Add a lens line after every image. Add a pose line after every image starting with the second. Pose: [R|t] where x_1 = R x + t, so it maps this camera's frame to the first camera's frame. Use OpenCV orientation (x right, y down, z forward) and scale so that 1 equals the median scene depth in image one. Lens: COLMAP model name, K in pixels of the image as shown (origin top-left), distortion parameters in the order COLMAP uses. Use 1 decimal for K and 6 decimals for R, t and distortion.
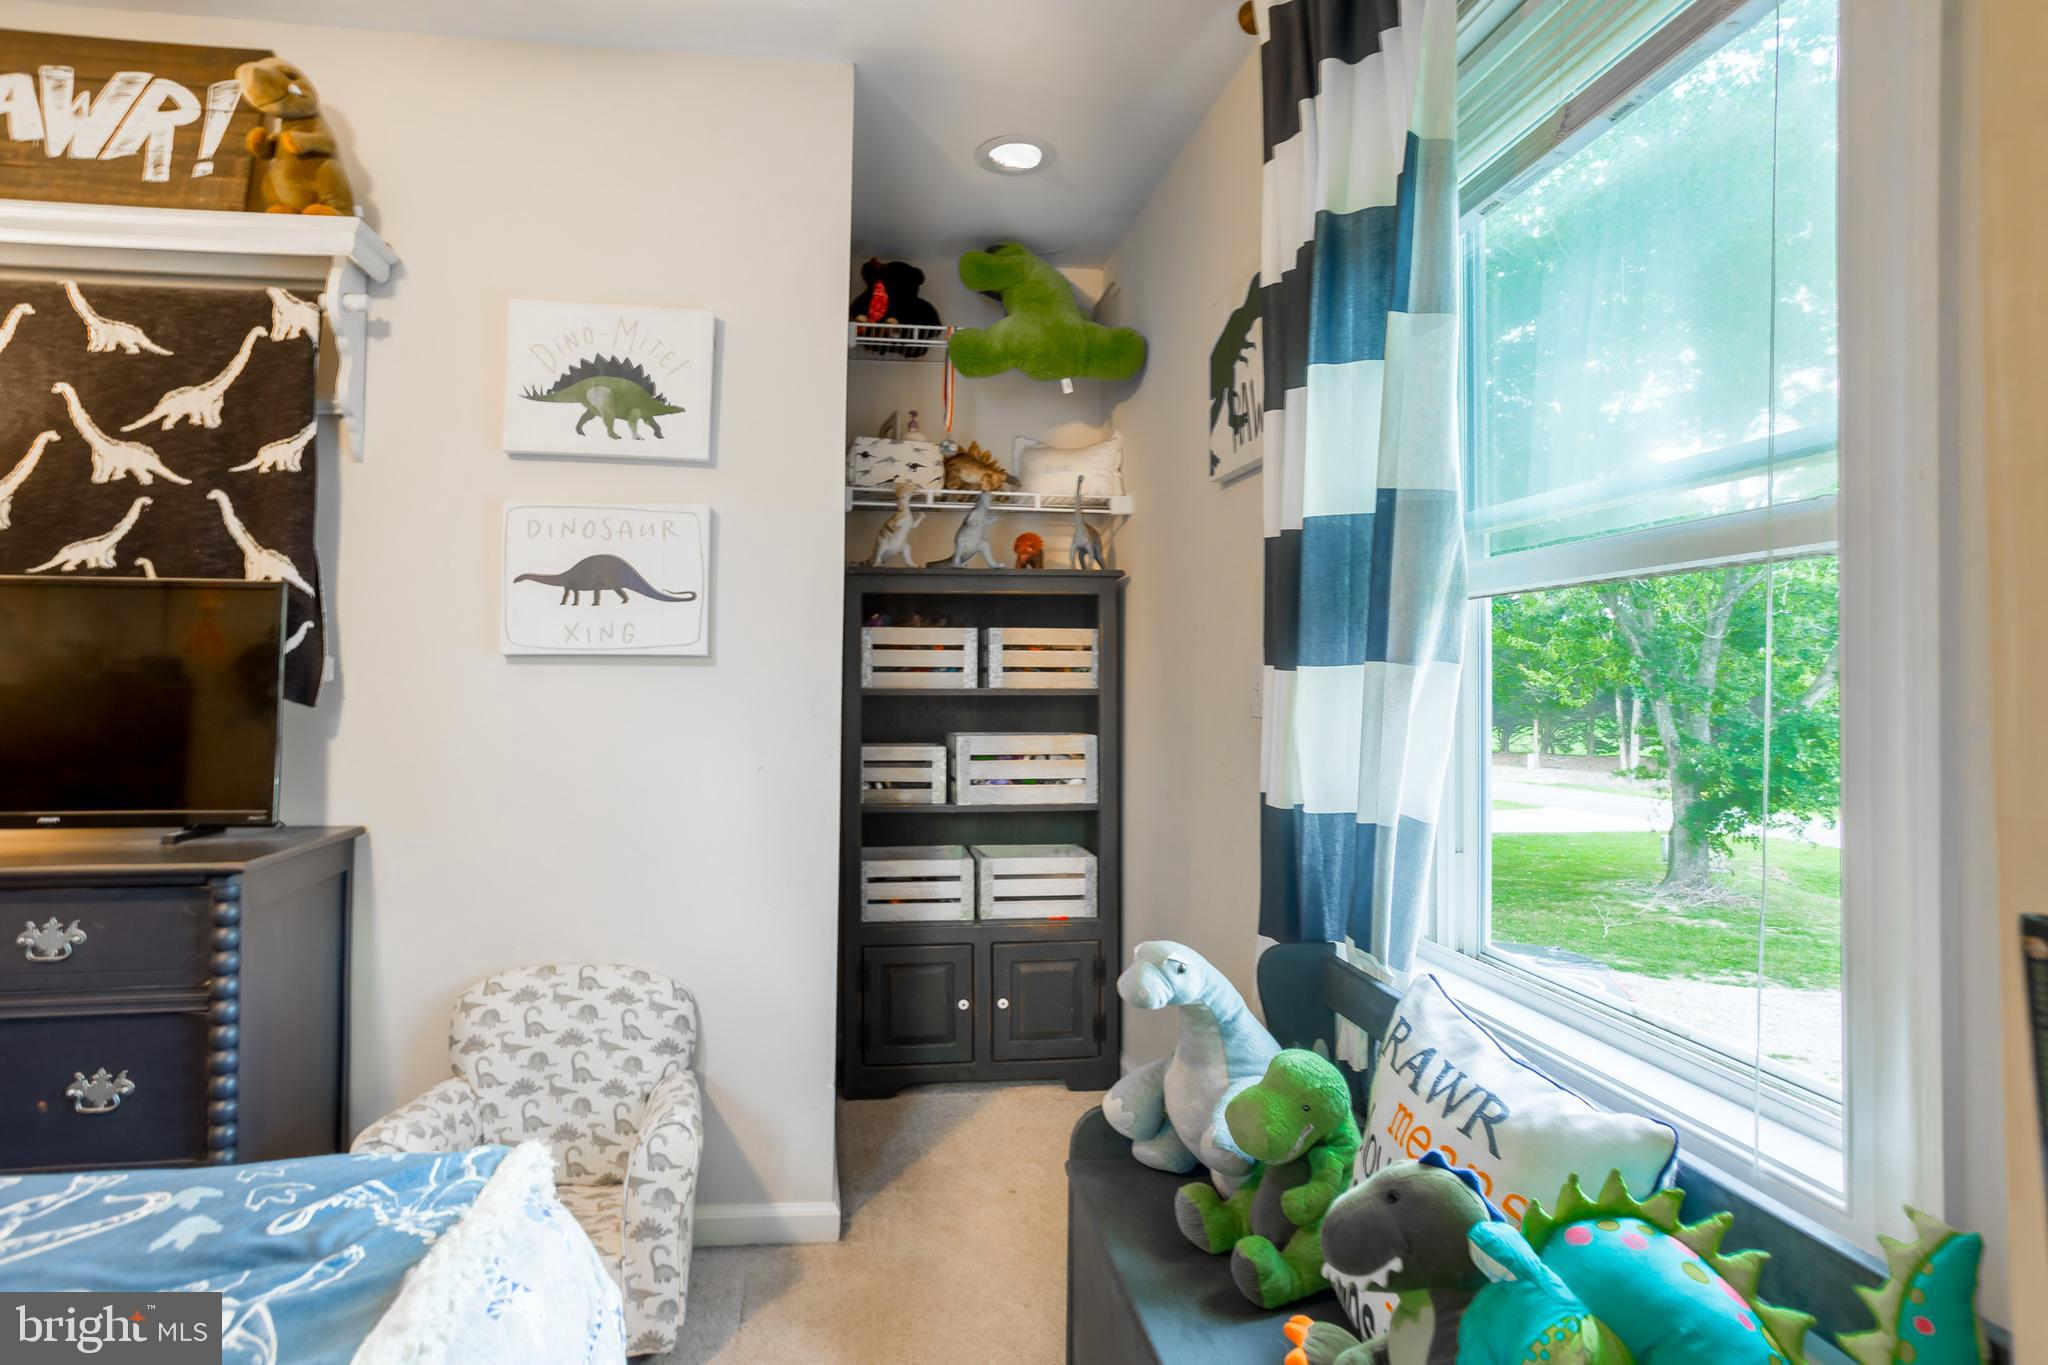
lens RADIAL K [[1017.6, 0, 1021.2], [0, 1017.6, 671.5], [0, 0, 1]] dist [-0.024433, 0.022873]
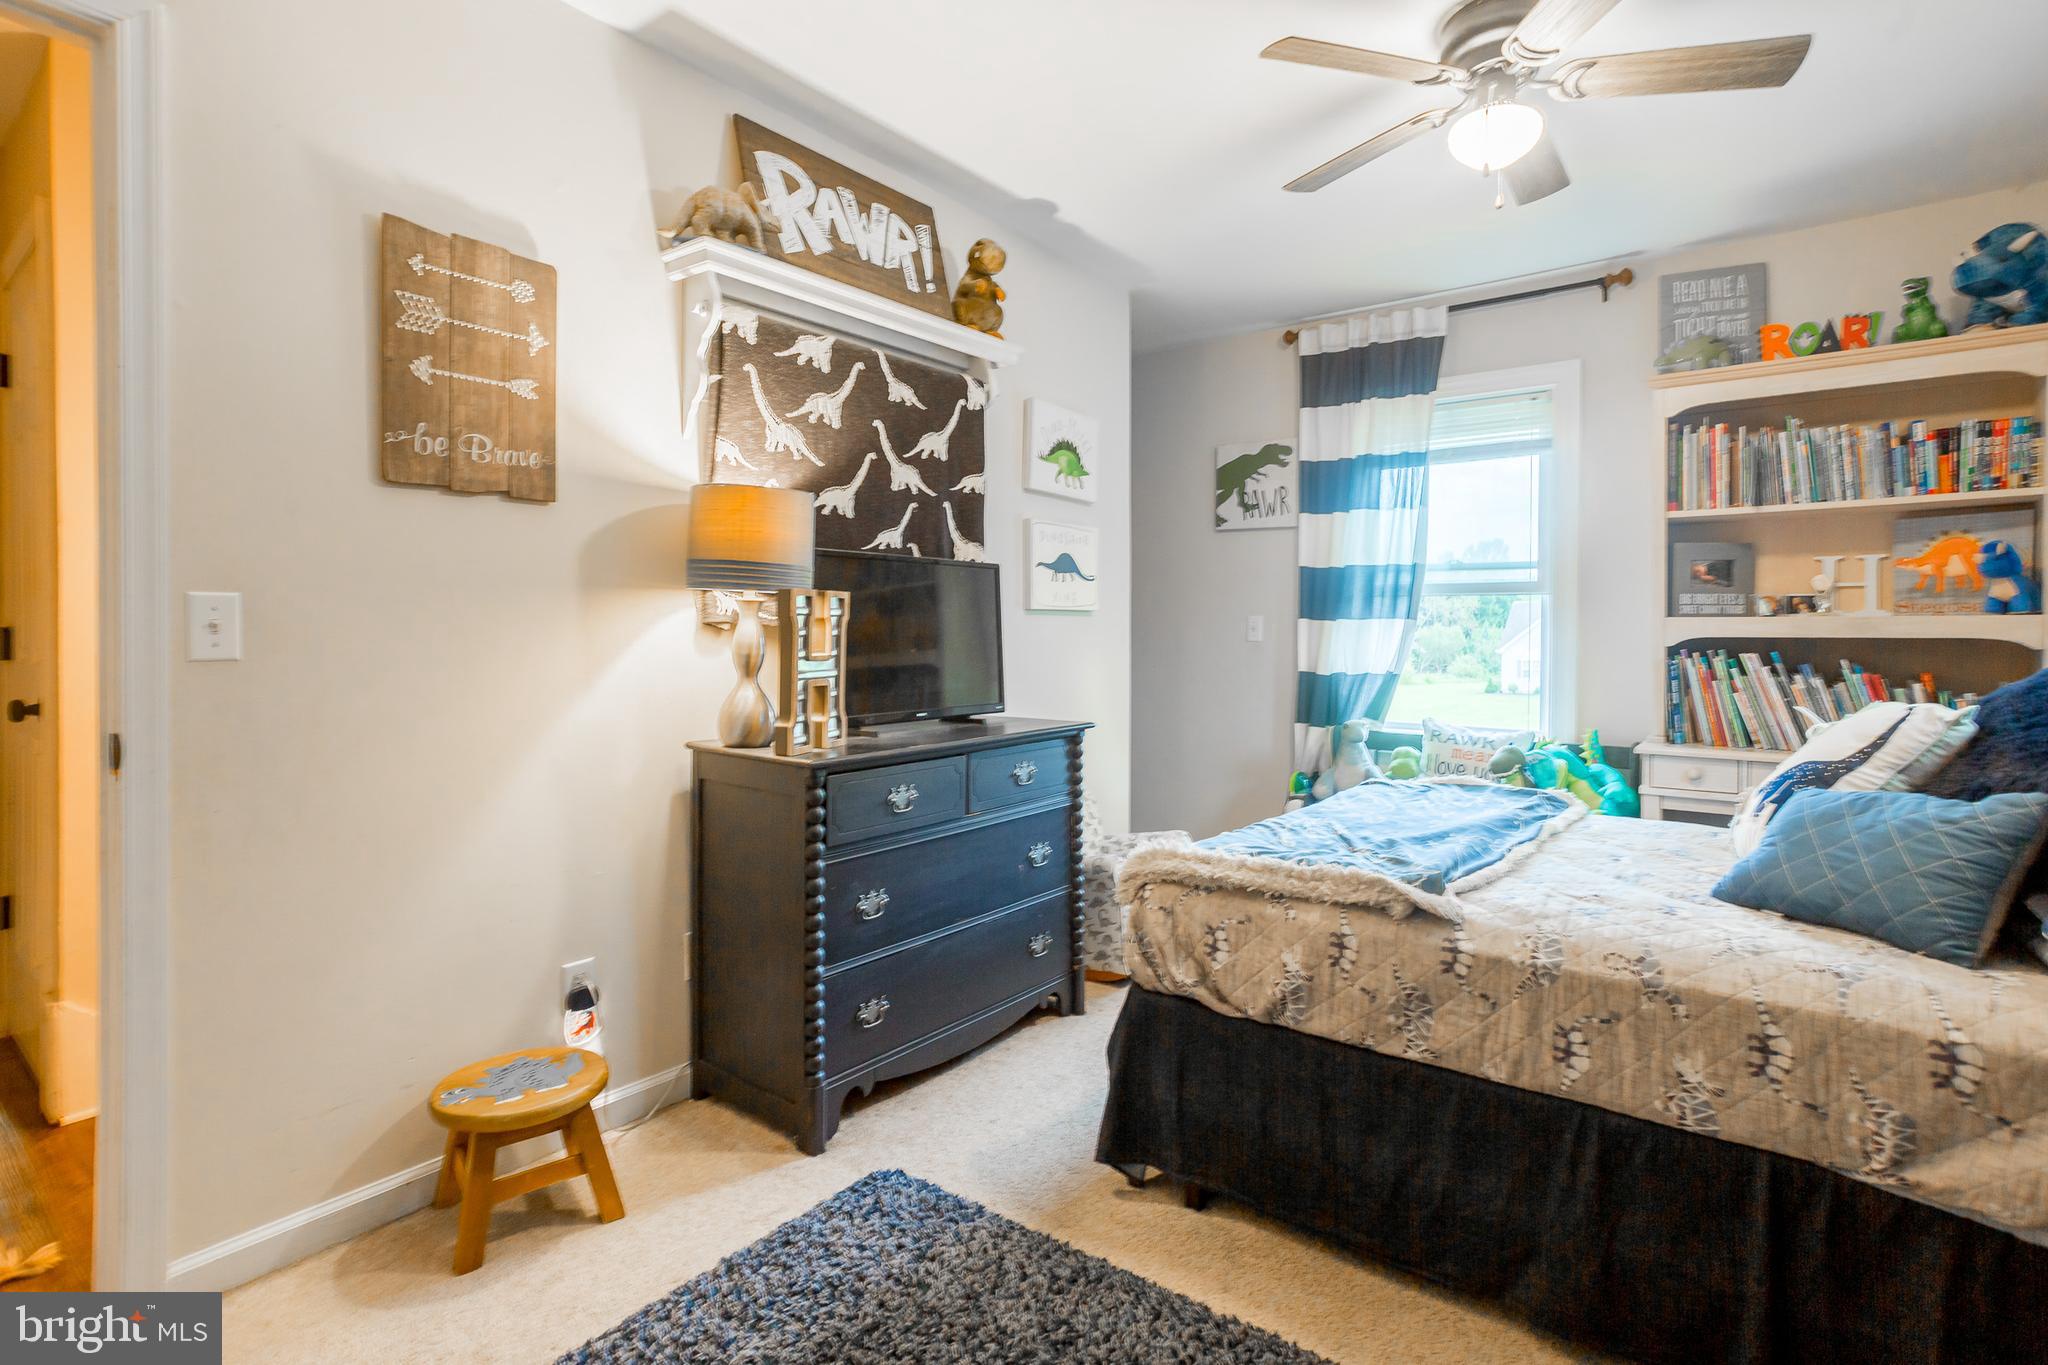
lens RADIAL K [[1017.6, 0, 1019.7], [0, 1017.6, 672.7], [0, 0, 1]] dist [-0.024433, 0.022873]
pose [[0.685589, -0.033188, 0.727232, -1.864720], [-0.000245, 0.998950, 0.045820, 0.011461], [-0.727989, -0.031592, 0.684861, -0.158922]]
